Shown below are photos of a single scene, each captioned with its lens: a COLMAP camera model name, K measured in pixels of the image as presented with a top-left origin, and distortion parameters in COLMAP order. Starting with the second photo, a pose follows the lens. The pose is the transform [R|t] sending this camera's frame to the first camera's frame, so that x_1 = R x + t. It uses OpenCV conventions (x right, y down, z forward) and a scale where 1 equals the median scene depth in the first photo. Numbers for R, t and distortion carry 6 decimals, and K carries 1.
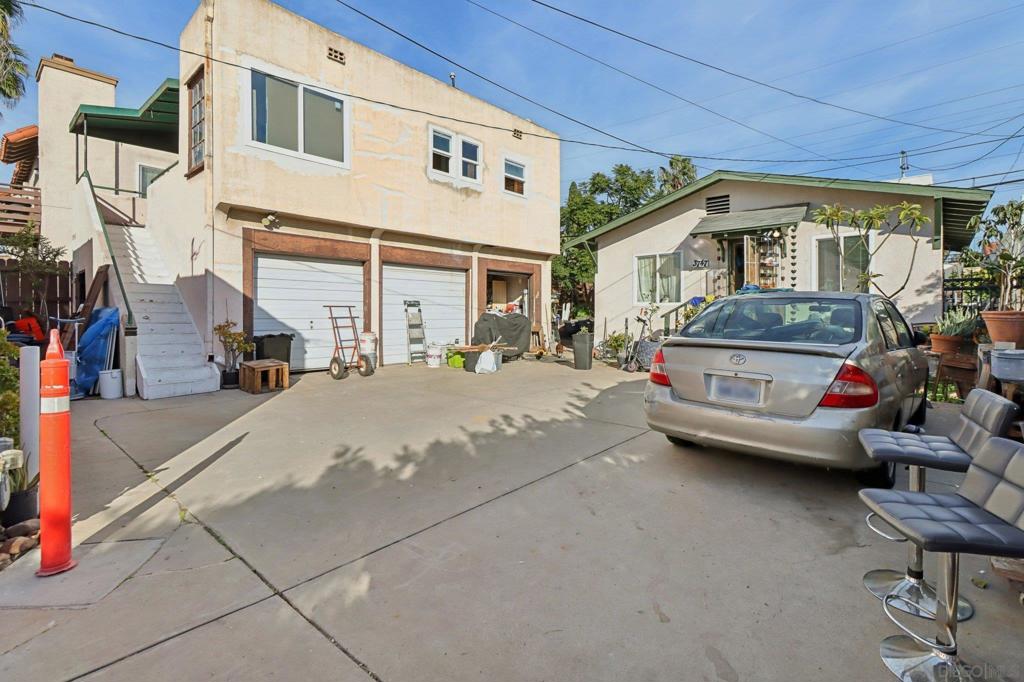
lens RADIAL K [[478.9, 0, 515.6], [0, 478.9, 324.3], [0, 0, 1]] dist [-0.000733, 0.000310]
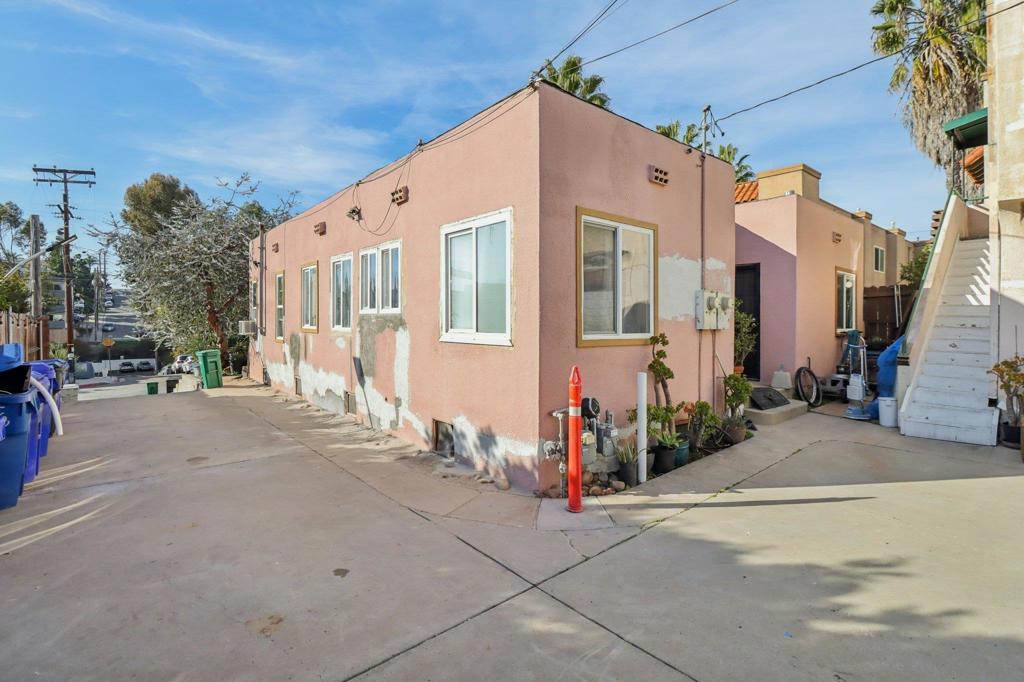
lens RADIAL K [[478.9, 0, 515.6], [0, 478.9, 324.3], [0, 0, 1]] dist [-0.000733, 0.000310]
pose [[-0.141198, 0.005650, -0.989965, 0.473660], [-0.015990, 0.999840, 0.007987, -0.097109], [0.989852, 0.016957, -0.141085, 0.656417]]
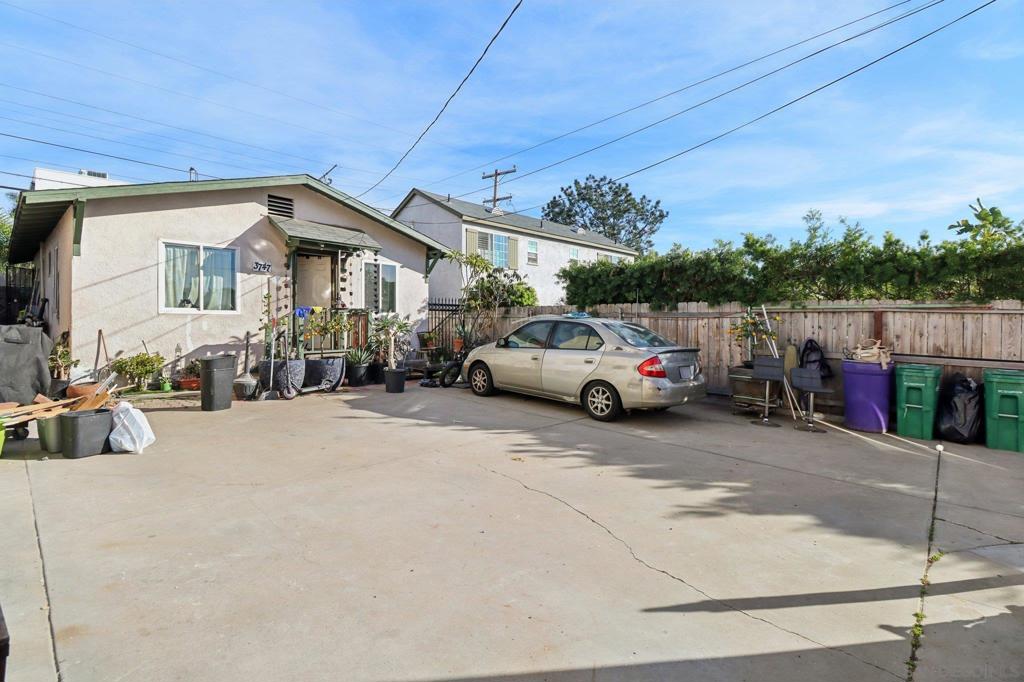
lens RADIAL K [[478.9, 0, 515.6], [0, 478.9, 324.3], [0, 0, 1]] dist [-0.000733, 0.000310]
pose [[0.025849, -0.005838, 0.999649, -1.391540], [0.001154, 0.999982, 0.005810, -0.079905], [-0.999665, 0.001003, 0.025856, 1.503411]]
